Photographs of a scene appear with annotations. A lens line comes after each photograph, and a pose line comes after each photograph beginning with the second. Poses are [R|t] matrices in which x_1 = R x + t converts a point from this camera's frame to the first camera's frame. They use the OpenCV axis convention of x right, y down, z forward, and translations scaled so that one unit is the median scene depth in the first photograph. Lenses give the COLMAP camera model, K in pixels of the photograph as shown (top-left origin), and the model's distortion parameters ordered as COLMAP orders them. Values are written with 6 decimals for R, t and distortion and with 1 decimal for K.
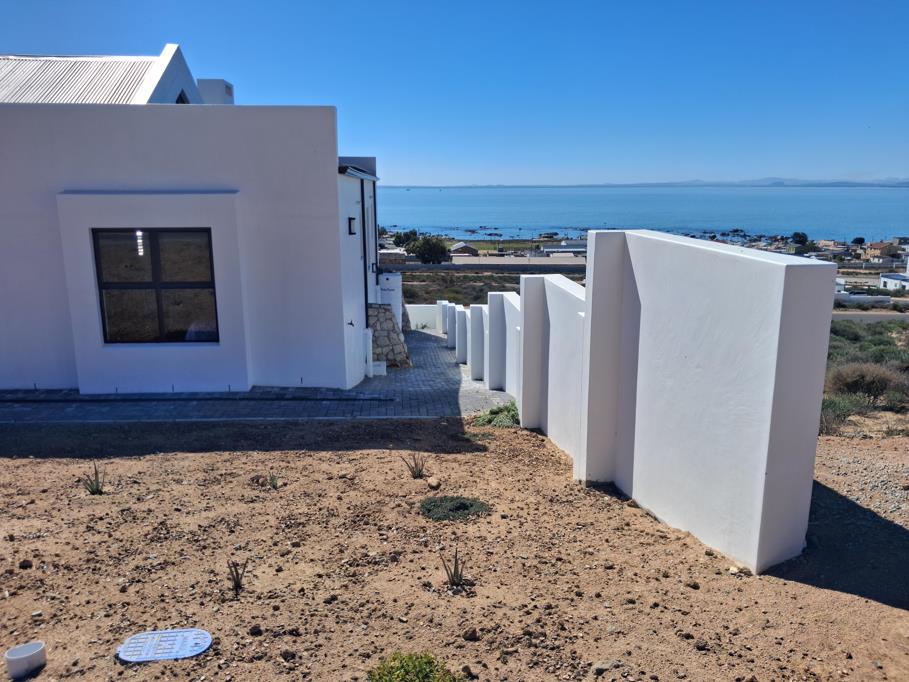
lens RADIAL K [[747.1, 0, 438.4], [0, 747.1, 328.6], [0, 0, 1]] dist [0.106132, -0.172354]
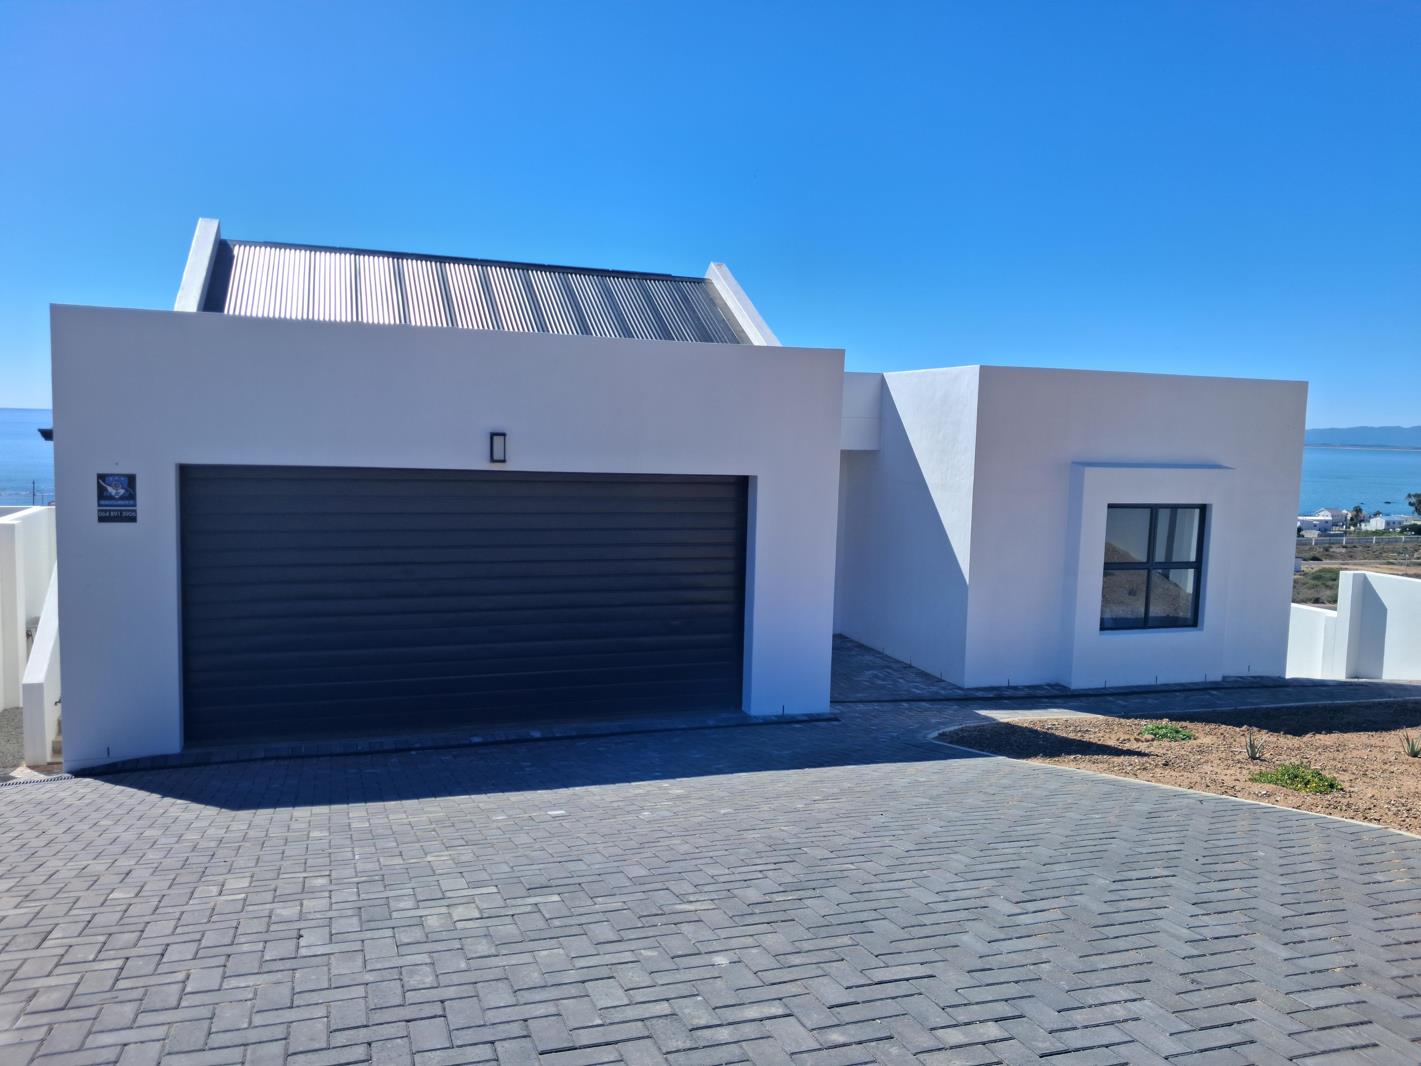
lens RADIAL K [[1193.5, 0, 710.5], [0, 1193.5, 533.0], [0, 0, 1]] dist [0.003963, -0.001576]
pose [[0.956470, 0.002335, 0.291820, -1.294461], [0.031766, 0.993193, -0.112065, 0.048194], [-0.290096, 0.116457, 0.949885, -0.222104]]
